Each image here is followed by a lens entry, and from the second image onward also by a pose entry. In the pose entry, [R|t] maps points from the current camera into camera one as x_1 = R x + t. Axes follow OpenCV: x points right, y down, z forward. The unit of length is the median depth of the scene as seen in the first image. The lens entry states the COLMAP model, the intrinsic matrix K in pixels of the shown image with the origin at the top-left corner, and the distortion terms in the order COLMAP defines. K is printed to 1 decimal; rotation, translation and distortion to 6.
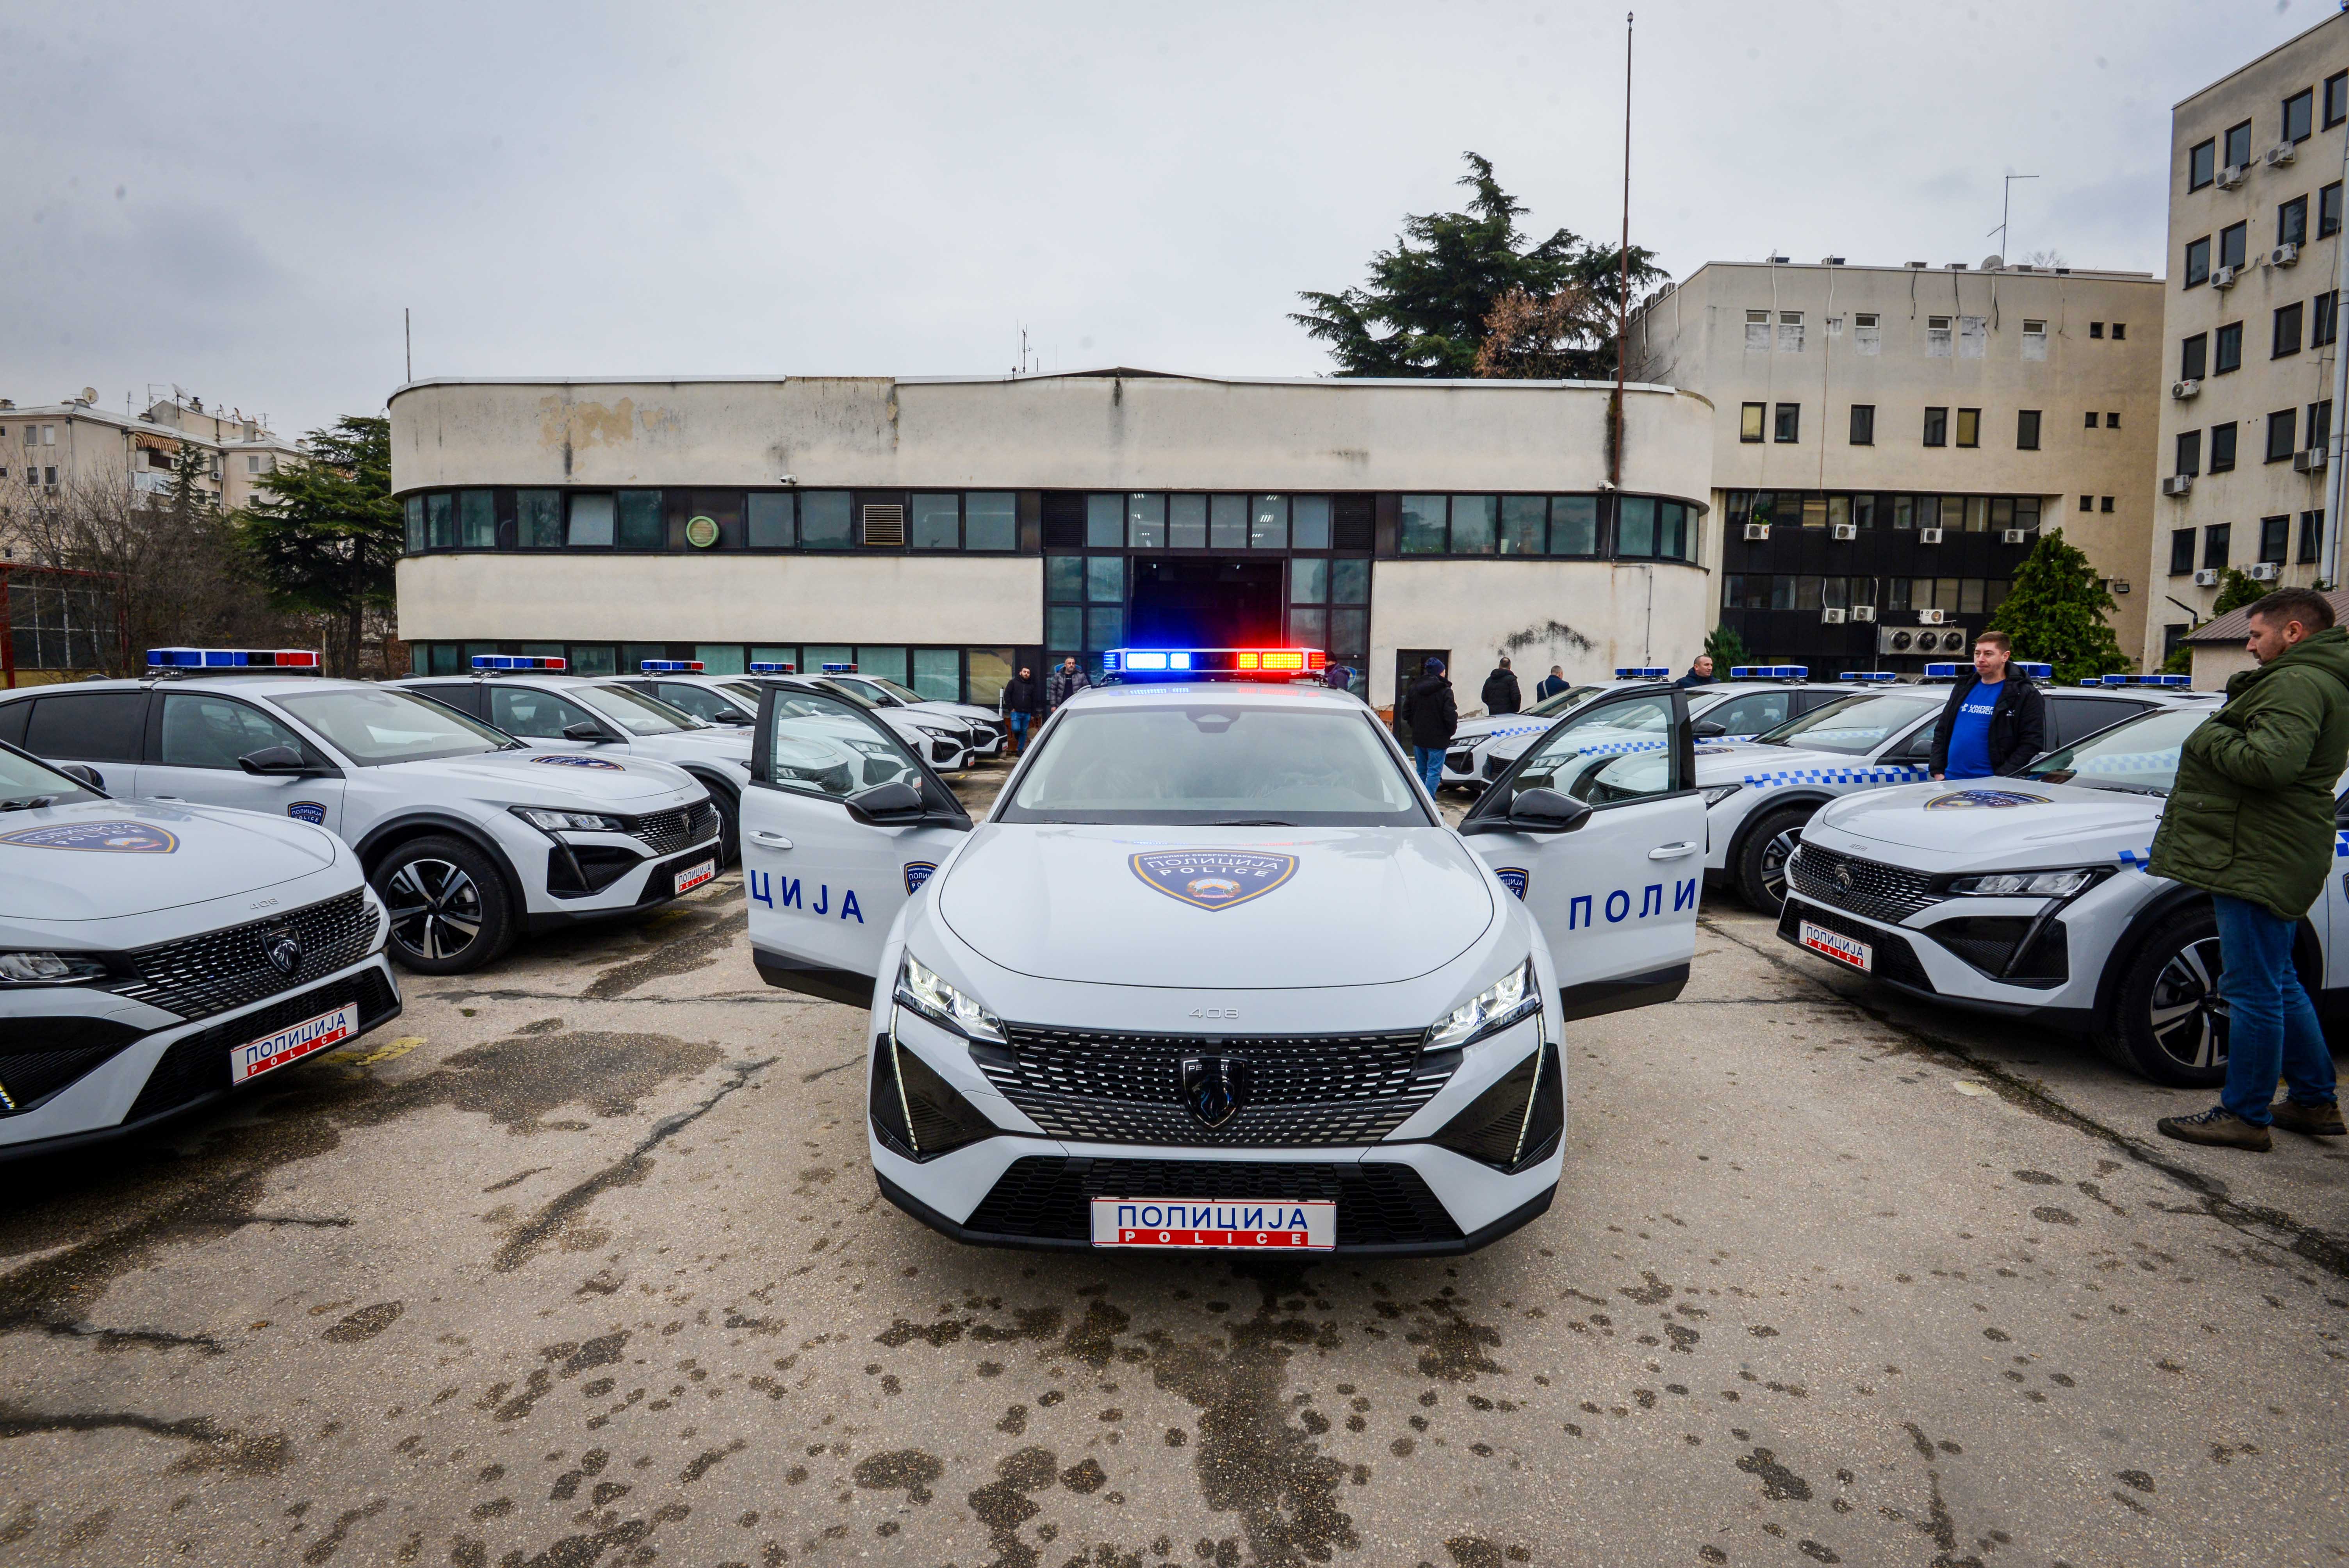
lens RADIAL K [[1090.0, 0, 1174.5], [0, 1090.0, 784.0], [0, 0, 1]] dist [-0.027754, -0.011146]
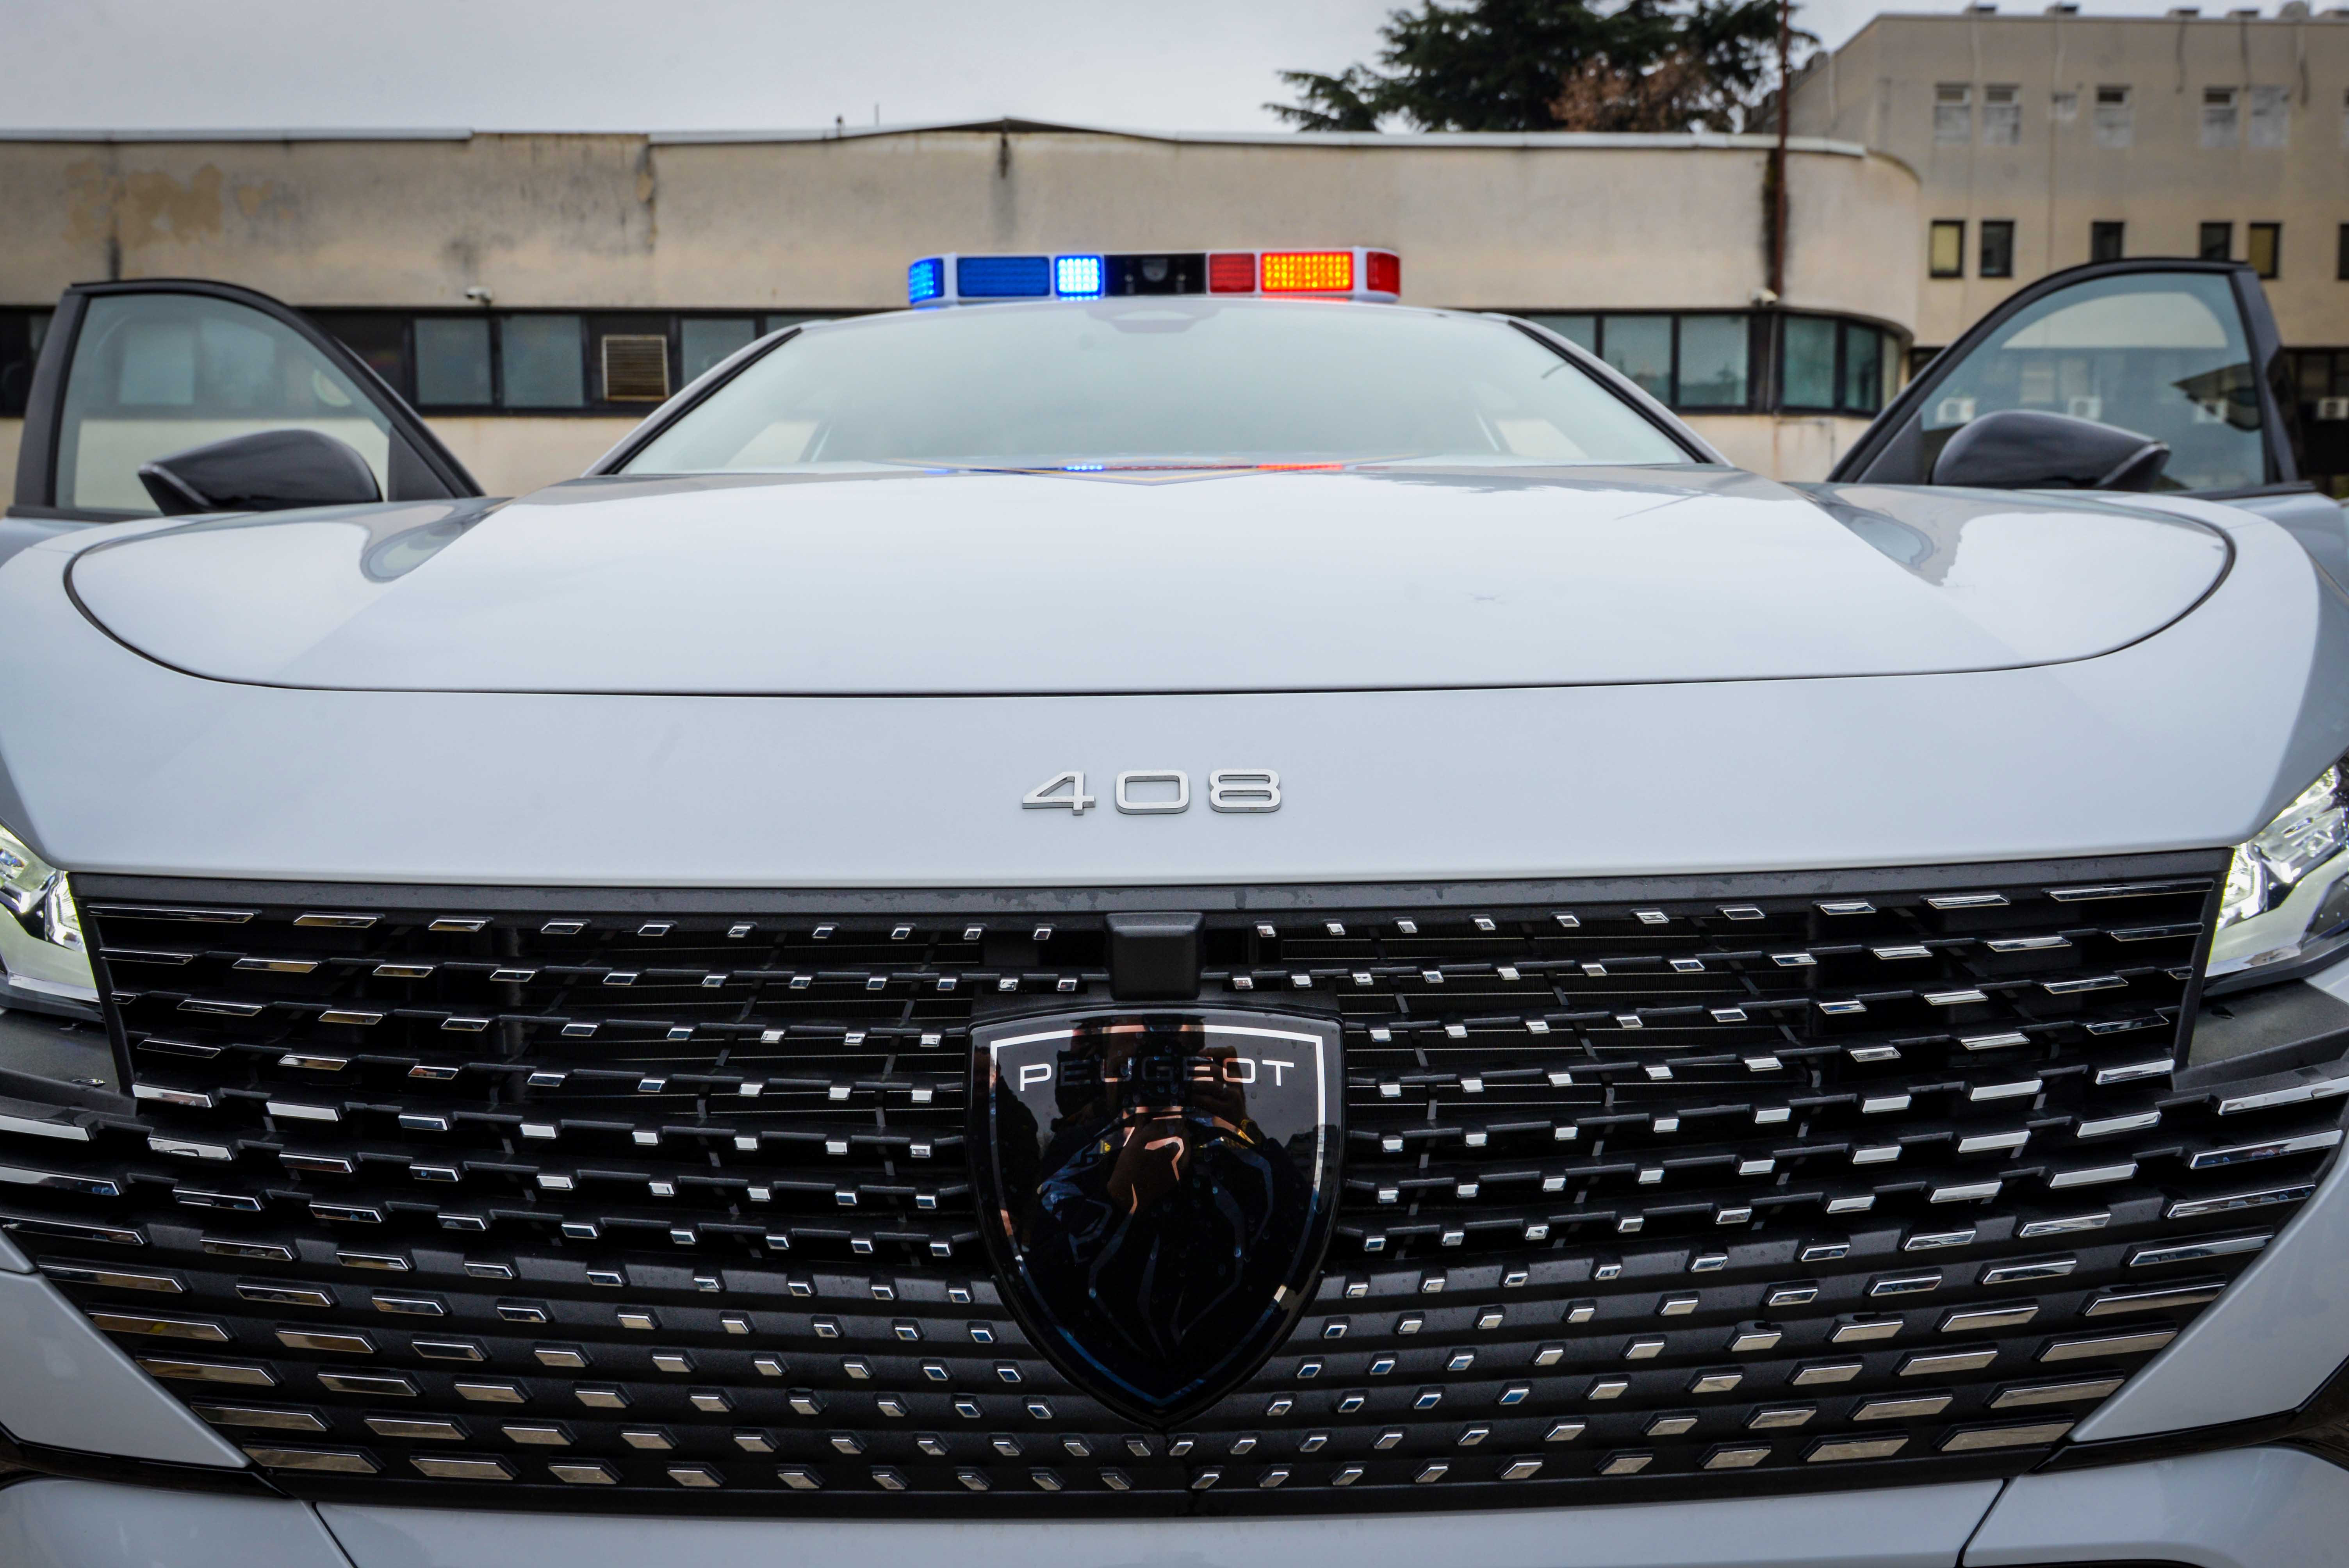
lens RADIAL K [[1527.7, 0, 1174.5], [0, 1527.7, 784.0], [0, 0, 1]] dist [0.022596, -0.024786]
pose [[0.999038, -0.018937, 0.039553, 0.002705], [0.019761, 0.999594, -0.020532, 0.015351], [-0.039148, 0.021294, 0.999007, 0.057562]]
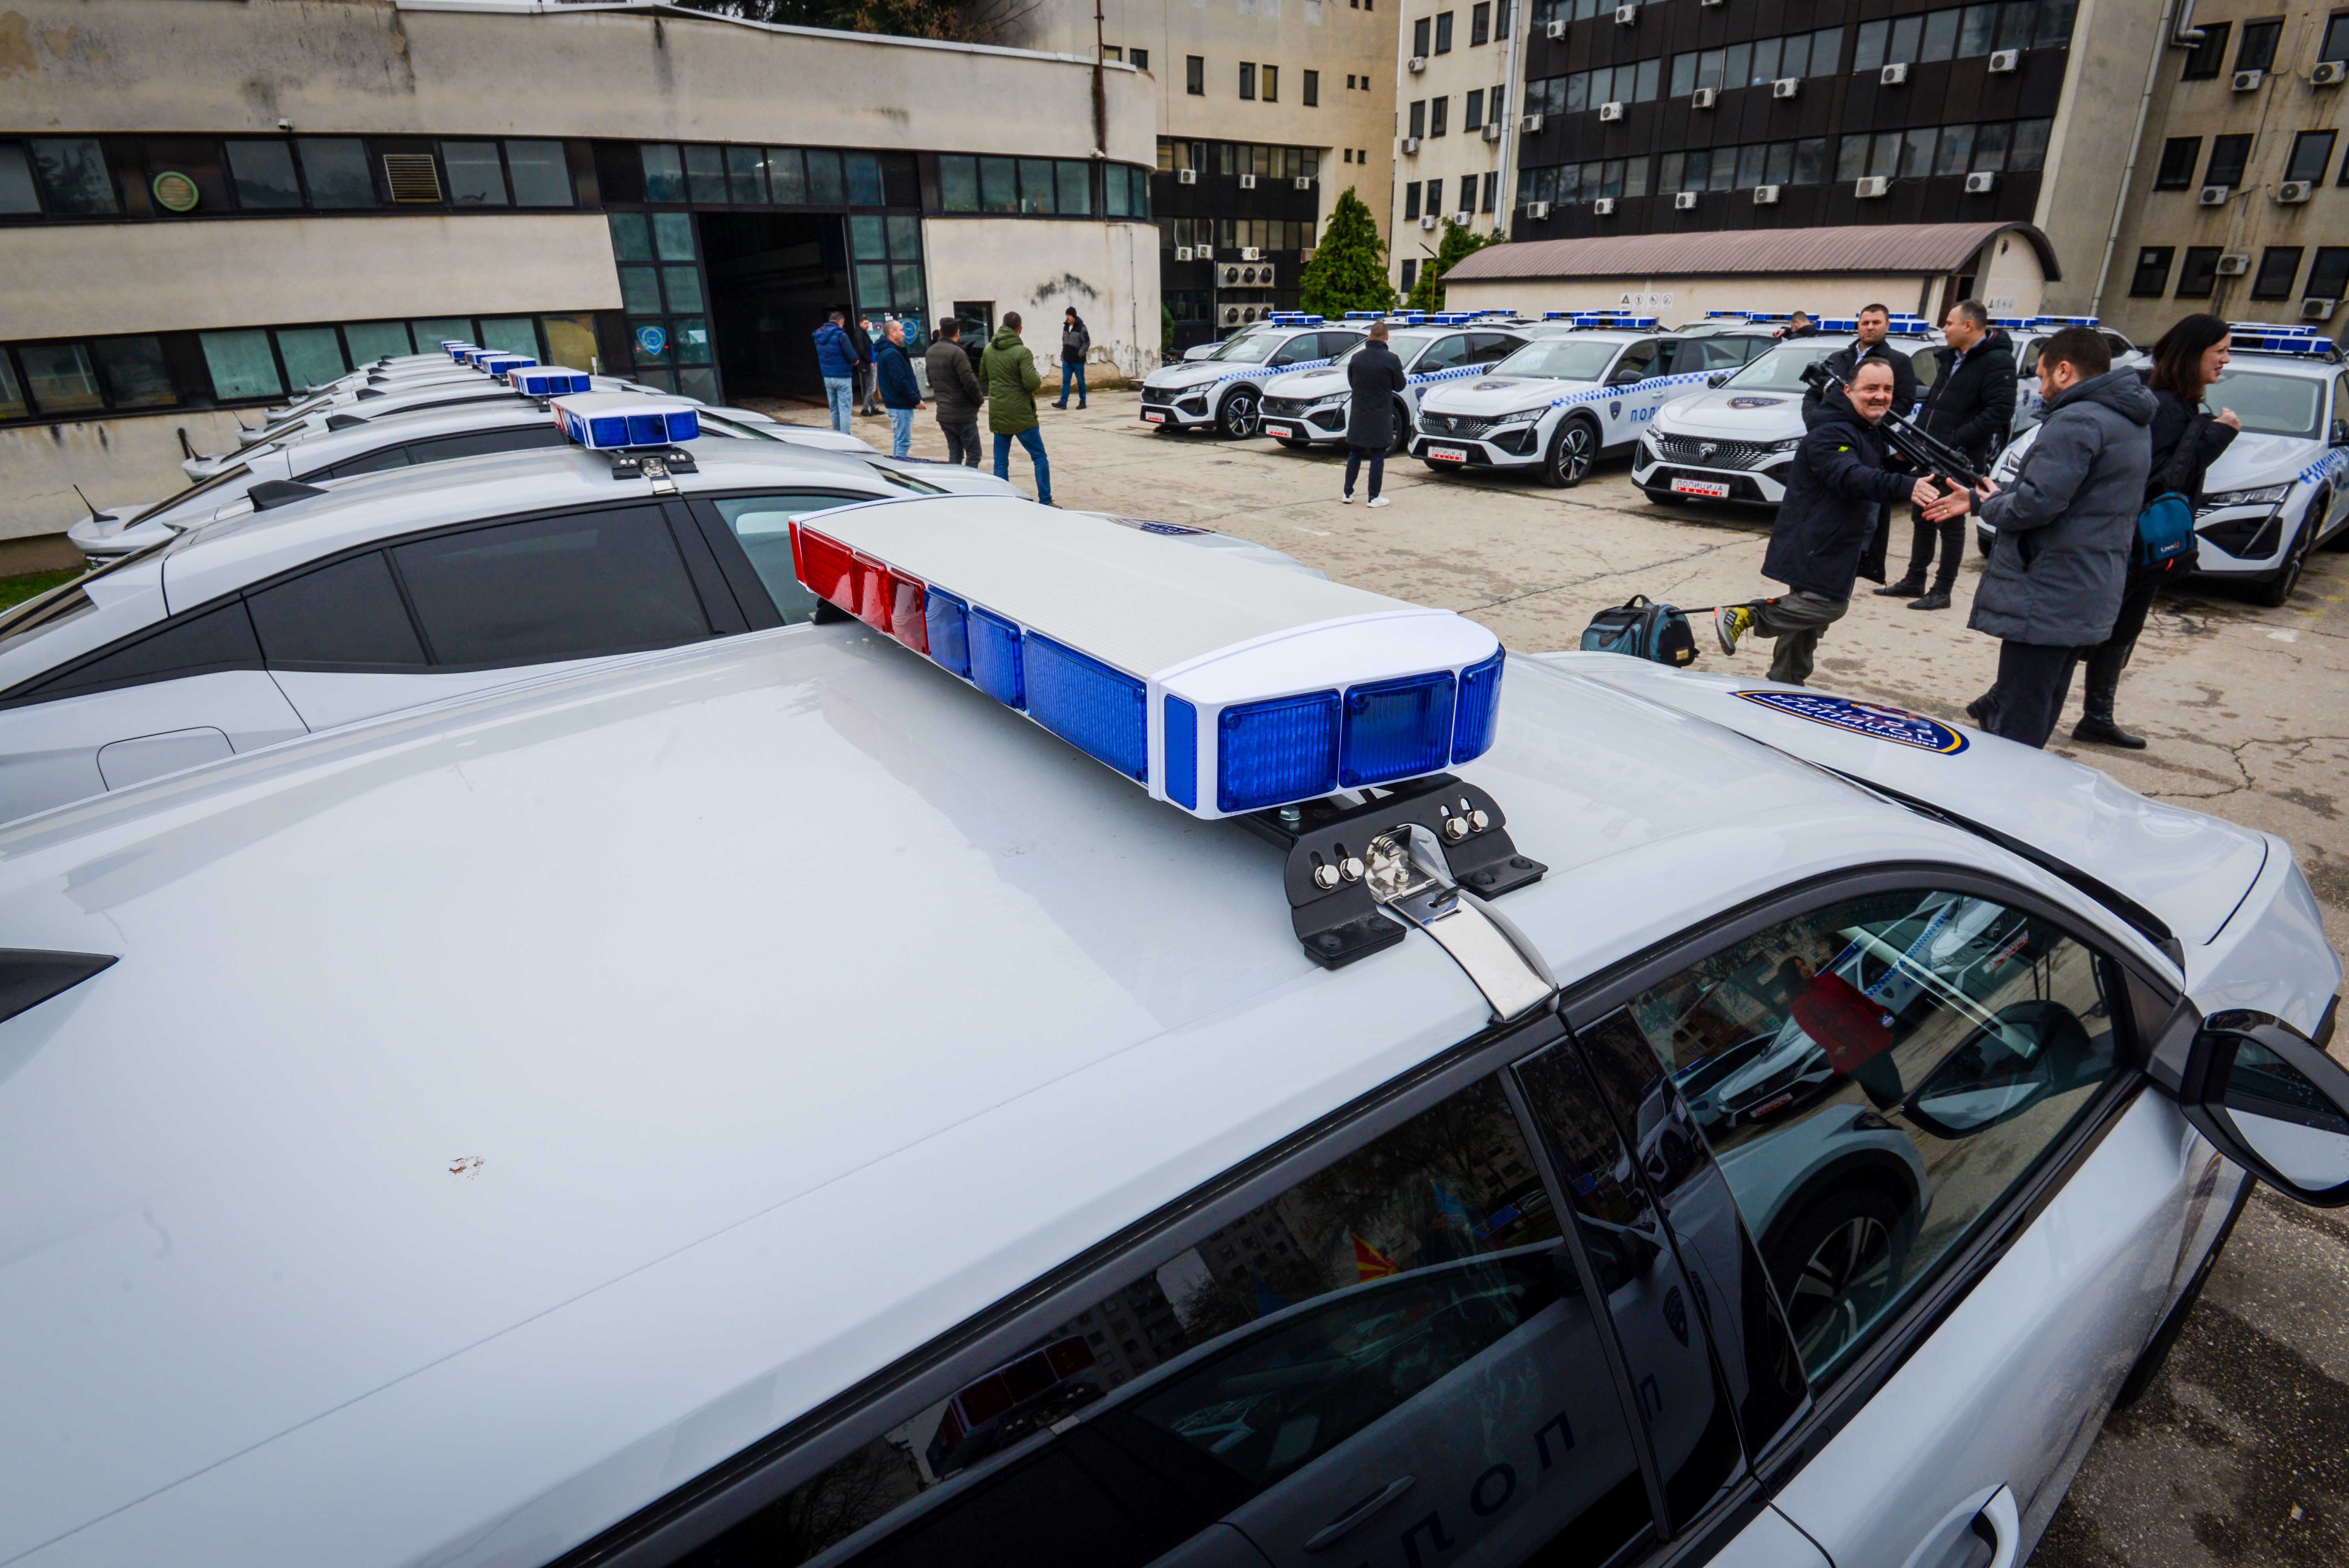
lens RADIAL K [[1090.0, 0, 1174.5], [0, 1090.0, 784.0], [0, 0, 1]] dist [-0.027754, -0.011146]
pose [[0.824244, -0.251592, 0.507271, -0.179776], [0.084075, 0.940314, 0.329759, 0.000129], [-0.559958, -0.229153, 0.796201, -0.099958]]
